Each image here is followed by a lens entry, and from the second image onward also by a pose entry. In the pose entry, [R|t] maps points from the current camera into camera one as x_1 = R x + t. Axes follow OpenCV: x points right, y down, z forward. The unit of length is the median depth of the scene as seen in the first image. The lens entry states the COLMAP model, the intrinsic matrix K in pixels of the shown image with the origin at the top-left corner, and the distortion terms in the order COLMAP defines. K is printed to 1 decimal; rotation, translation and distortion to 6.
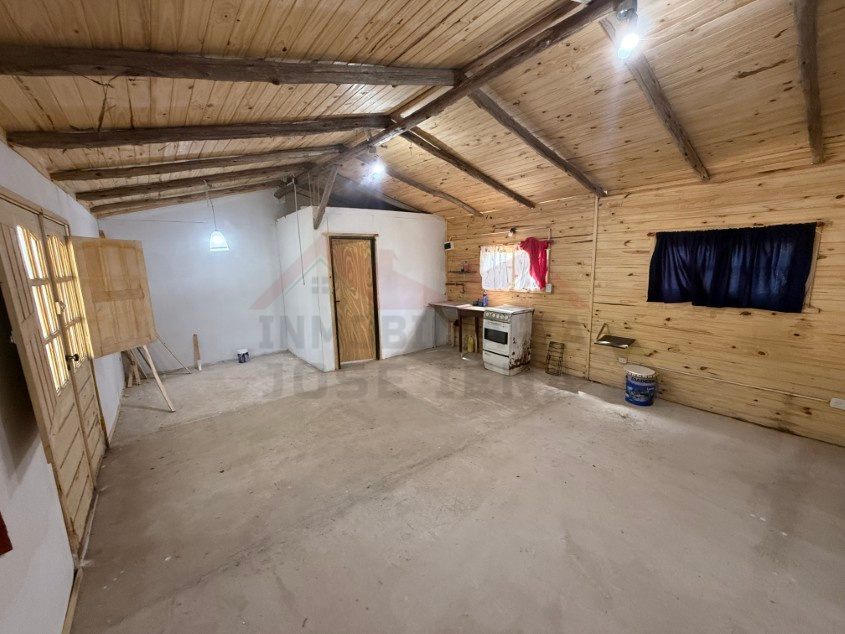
lens RADIAL K [[338.8, 0, 421.7], [0, 338.8, 317.8], [0, 0, 1]] dist [0.000165, -0.000335]
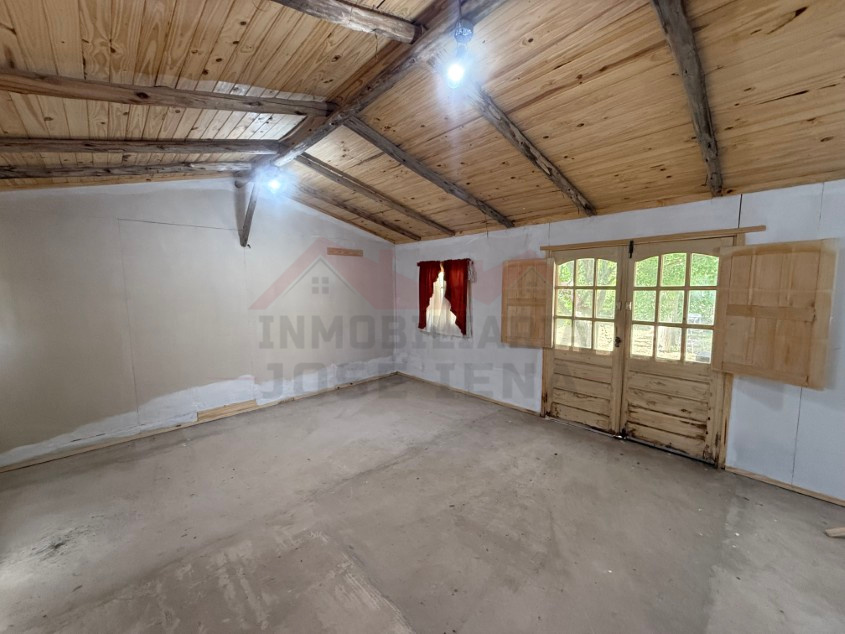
lens RADIAL K [[338.8, 0, 421.7], [0, 338.8, 317.8], [0, 0, 1]] dist [0.000165, -0.000335]
pose [[-0.995390, 0.046414, -0.083934, -0.030637], [0.022194, 0.962825, 0.269213, -0.227406], [0.093309, 0.266109, -0.959416, 1.335389]]
